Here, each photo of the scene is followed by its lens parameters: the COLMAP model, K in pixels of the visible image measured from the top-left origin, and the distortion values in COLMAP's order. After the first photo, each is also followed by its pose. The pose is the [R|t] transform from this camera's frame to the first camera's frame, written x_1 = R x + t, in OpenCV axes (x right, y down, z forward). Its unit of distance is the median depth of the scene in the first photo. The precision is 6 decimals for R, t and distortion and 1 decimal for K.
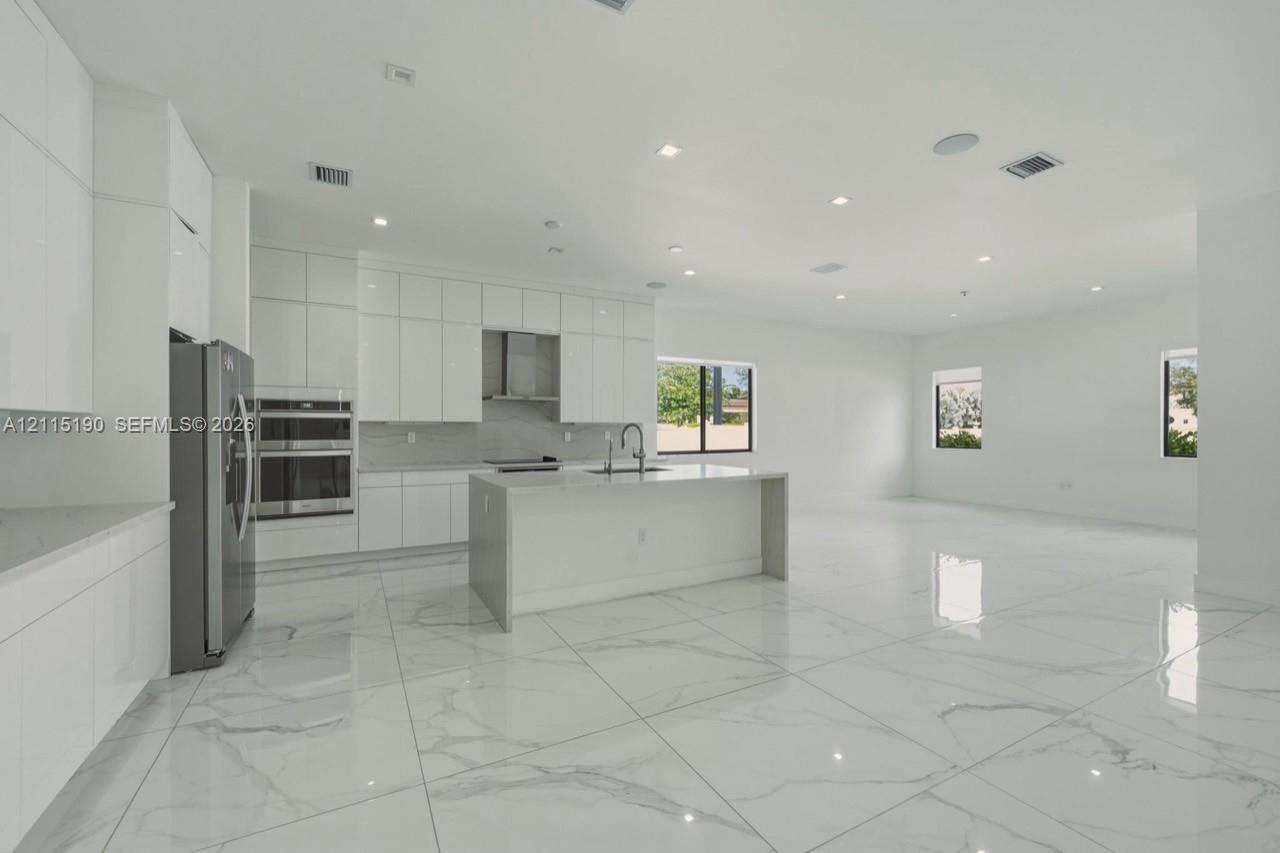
lens RADIAL K [[534.6, 0, 640.0], [0, 534.6, 426.5], [0, 0, 1]] dist [-0.000596, -0.000310]
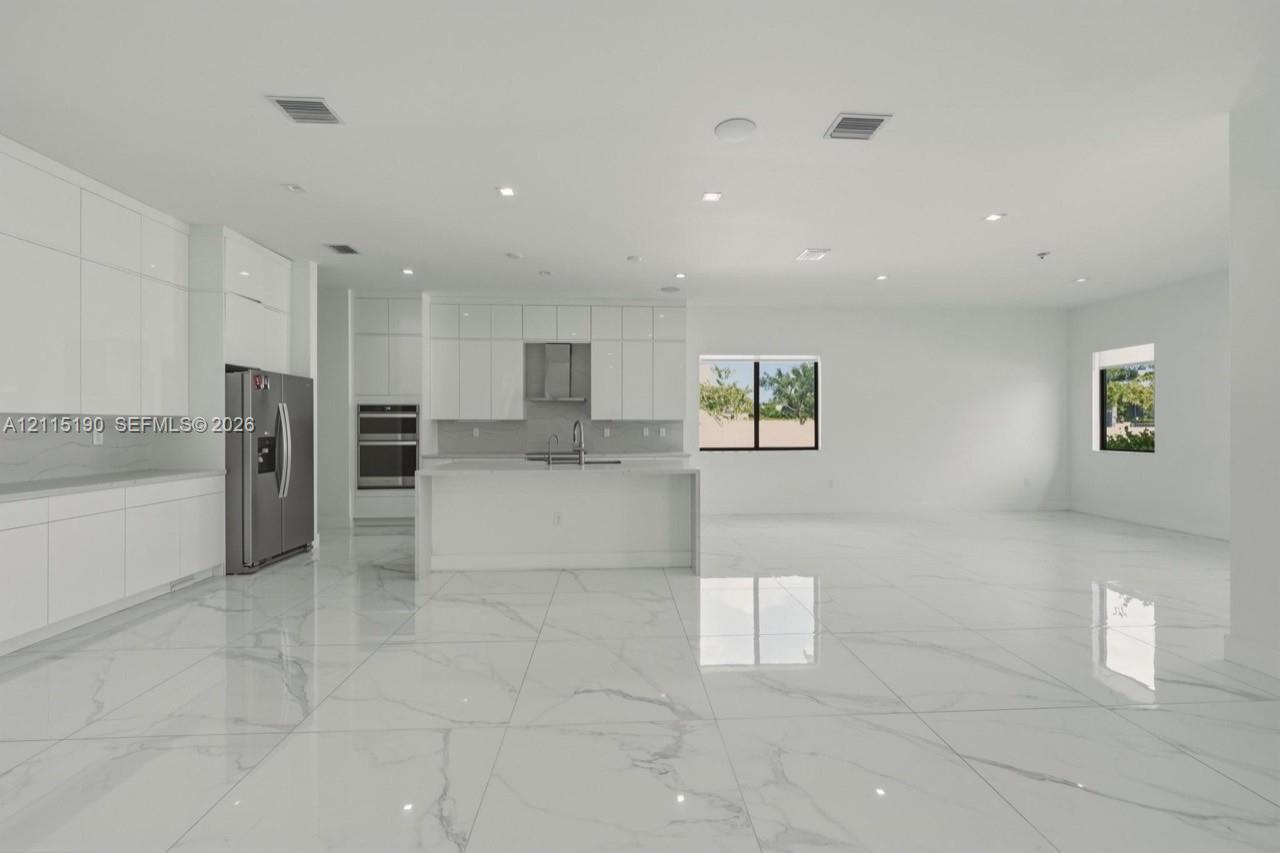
lens RADIAL K [[526.9, 0, 639.1], [0, 526.9, 422.6], [0, 0, 1]] dist [-0.002666, -0.000213]
pose [[0.902169, -0.001652, -0.431380, 0.451009], [0.001109, 0.999998, -0.001512, 0.000180], [0.431382, 0.000886, 0.902169, 0.038500]]
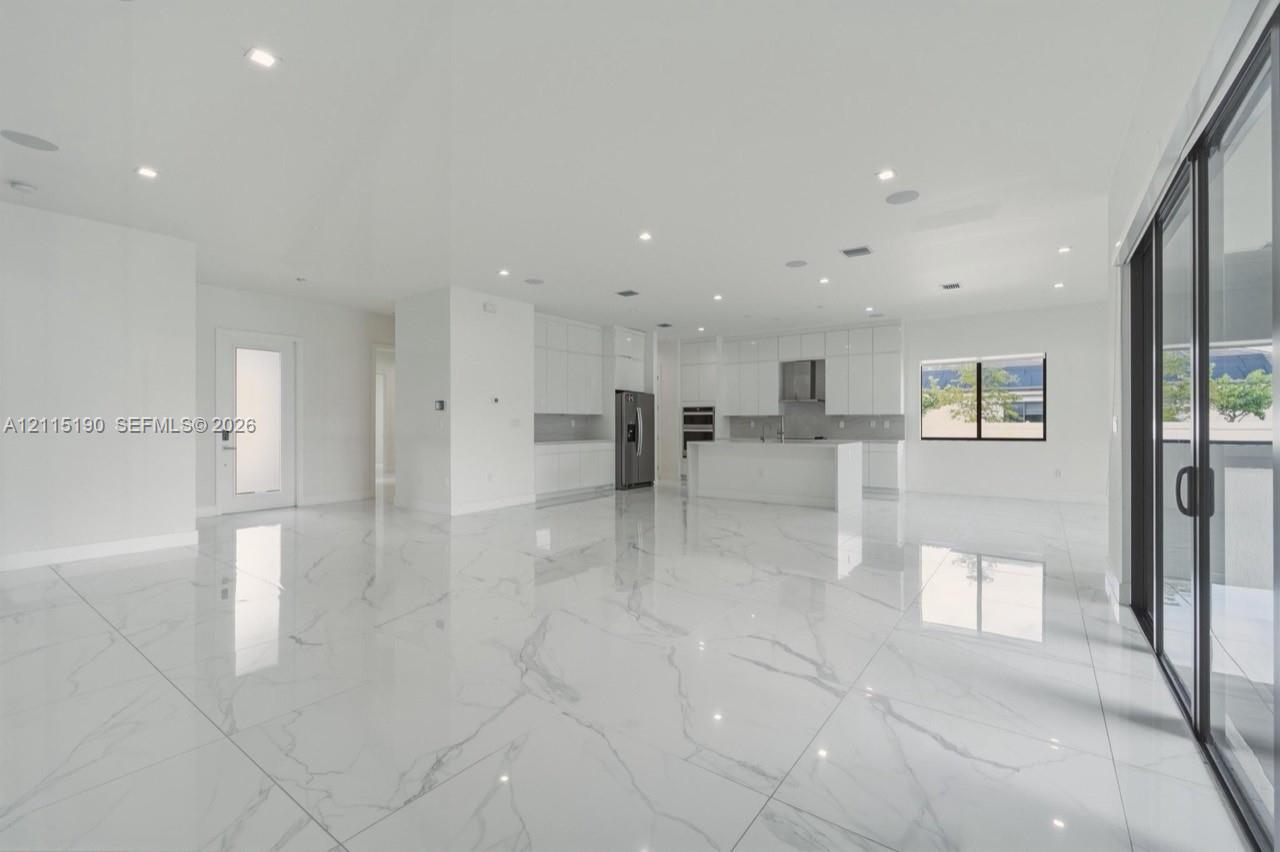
lens RADIAL K [[540.4, 0, 643.7], [0, 540.4, 417.7], [0, 0, 1]] dist [-0.001201, 0.000333]
pose [[0.423036, -0.011045, -0.906046, 1.119343], [0.001858, 0.999934, -0.011322, 0.018227], [0.906111, 0.003107, 0.423029, -0.154877]]
